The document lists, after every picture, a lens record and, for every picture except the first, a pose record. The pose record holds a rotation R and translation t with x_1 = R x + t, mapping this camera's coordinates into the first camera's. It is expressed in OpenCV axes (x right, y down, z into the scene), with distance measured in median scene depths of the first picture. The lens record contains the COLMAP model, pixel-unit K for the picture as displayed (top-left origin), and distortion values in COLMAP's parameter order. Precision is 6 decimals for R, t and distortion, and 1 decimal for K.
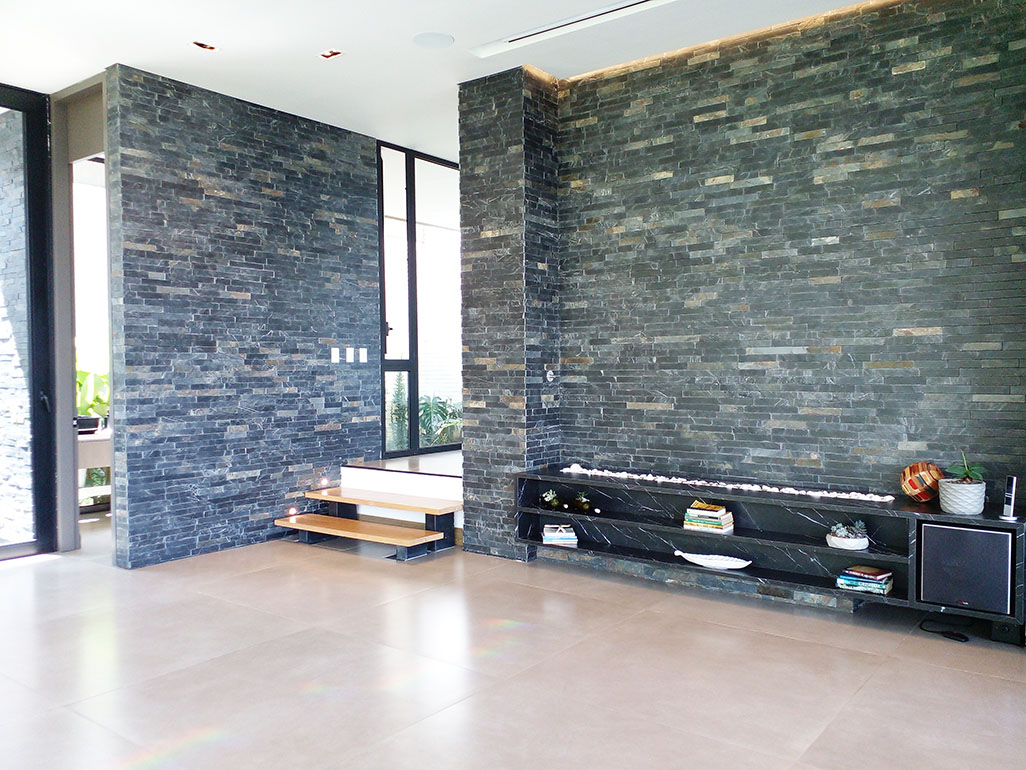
lens RADIAL K [[840.6, 0, 520.5], [0, 840.6, 391.2], [0, 0, 1]] dist [0.110819, -0.124809]
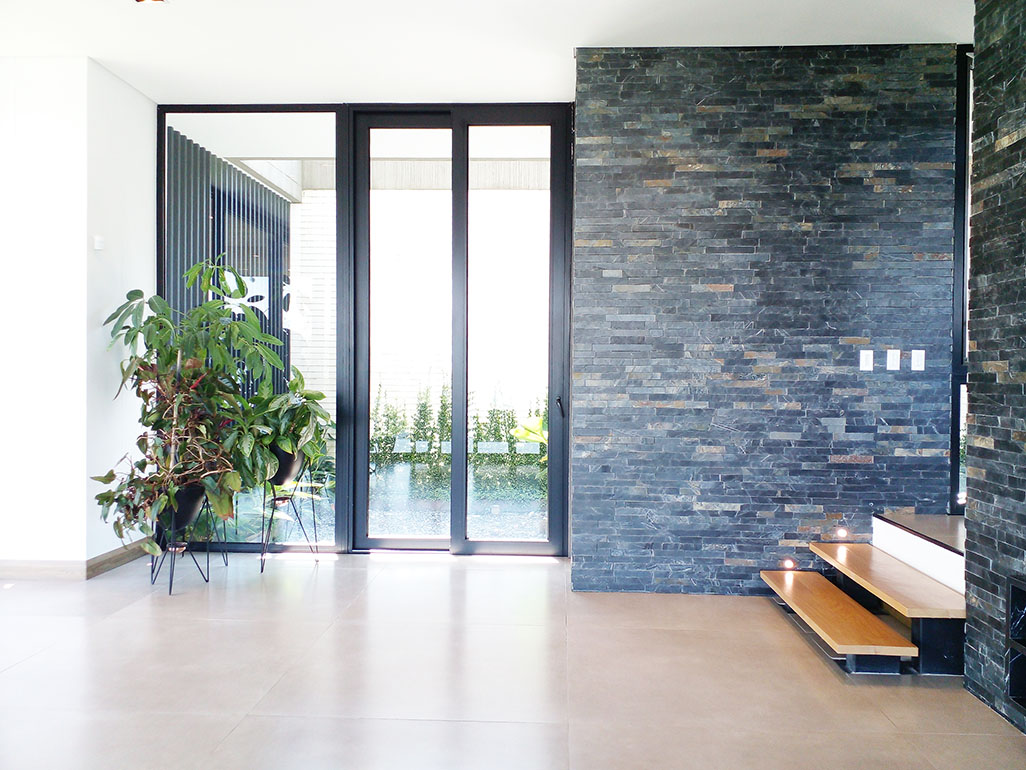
lens RADIAL K [[840.6, 0, 503.2], [0, 840.6, 387.5], [0, 0, 1]] dist [0.110819, -0.124809]
pose [[0.582362, 0.021704, -0.812640, 0.216604], [-0.038018, 0.999277, -0.000557, -0.008192], [0.812040, 0.031219, 0.582766, 0.360026]]
